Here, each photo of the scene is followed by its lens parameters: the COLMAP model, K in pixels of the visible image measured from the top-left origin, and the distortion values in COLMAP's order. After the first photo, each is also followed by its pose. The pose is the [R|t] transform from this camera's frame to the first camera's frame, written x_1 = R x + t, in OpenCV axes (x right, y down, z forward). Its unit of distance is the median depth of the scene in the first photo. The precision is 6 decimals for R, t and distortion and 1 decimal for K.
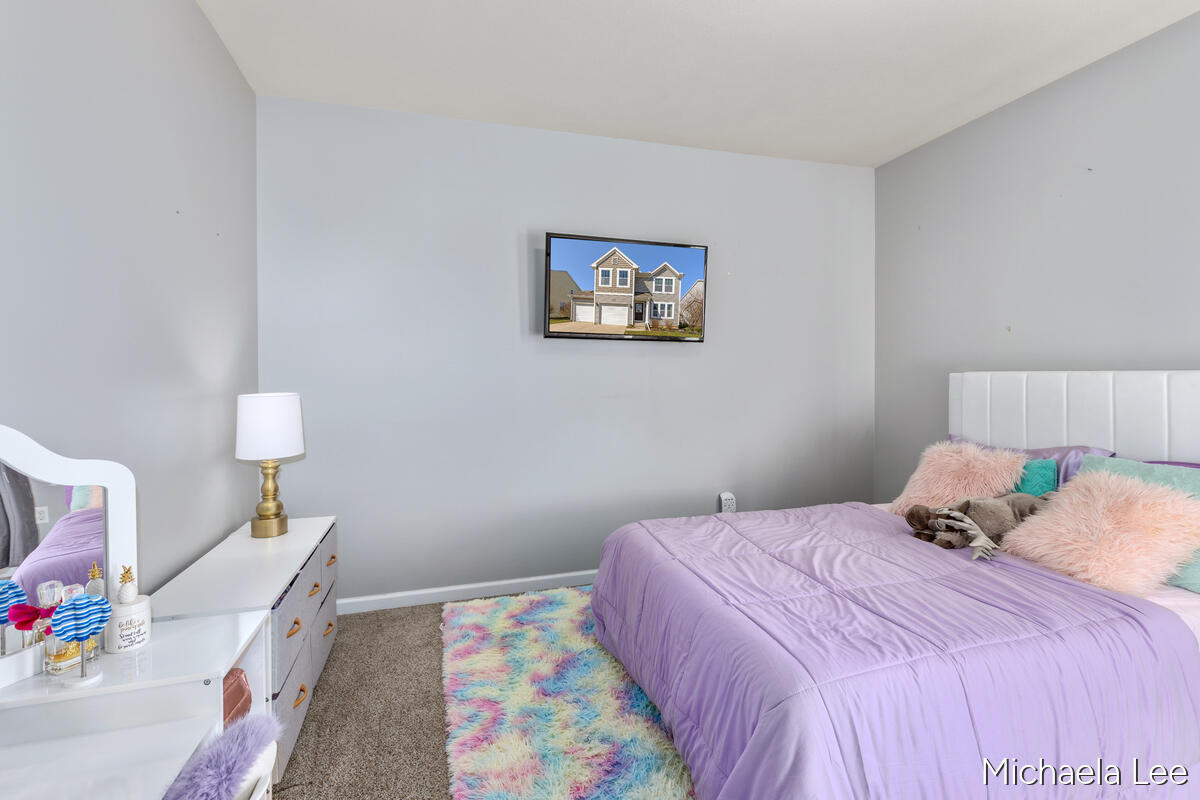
lens RADIAL K [[553.2, 0, 603.2], [0, 553.2, 372.2], [0, 0, 1]] dist [-0.003834, -0.000415]
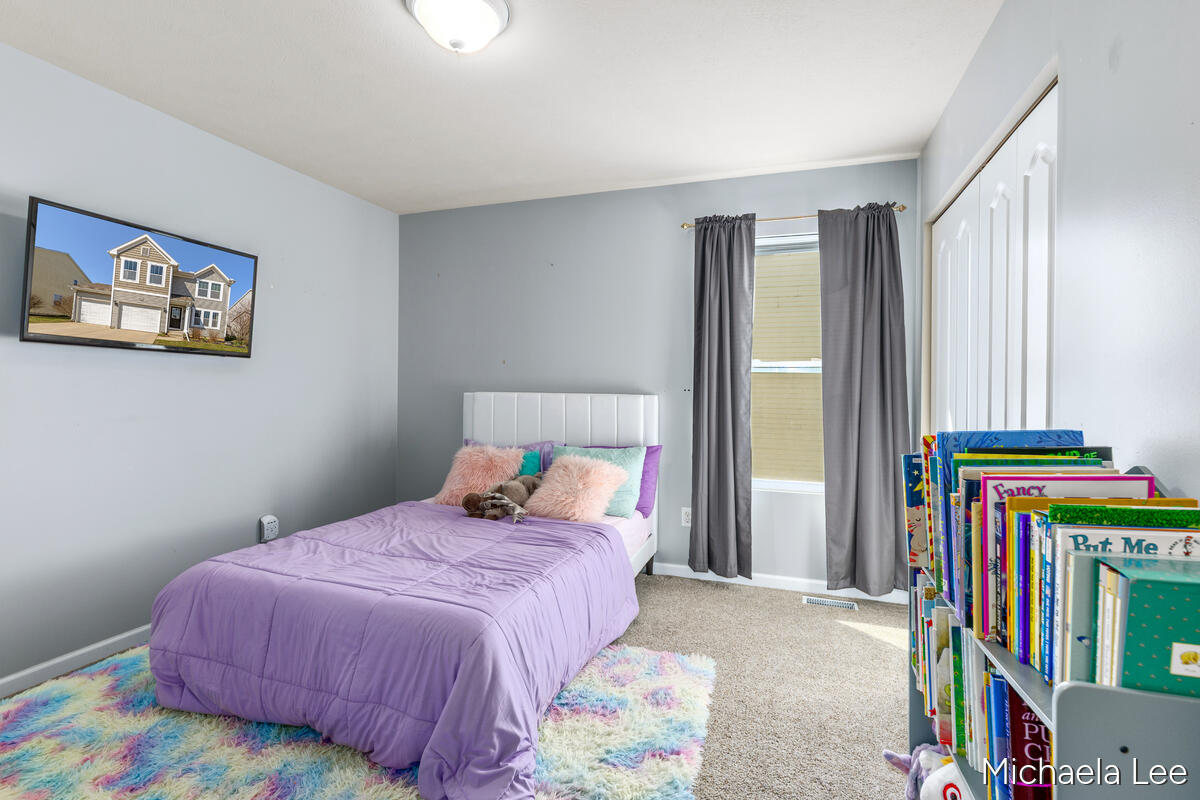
lens RADIAL K [[550.3, 0, 600.0], [0, 550.3, 400.0], [0, 0, 1]] dist [-0.000120, -0.000337]
pose [[0.585725, -0.007681, 0.810474, -0.291573], [-0.015127, 0.999677, 0.020407, -0.013790], [-0.810369, -0.024213, 0.585420, -0.017077]]
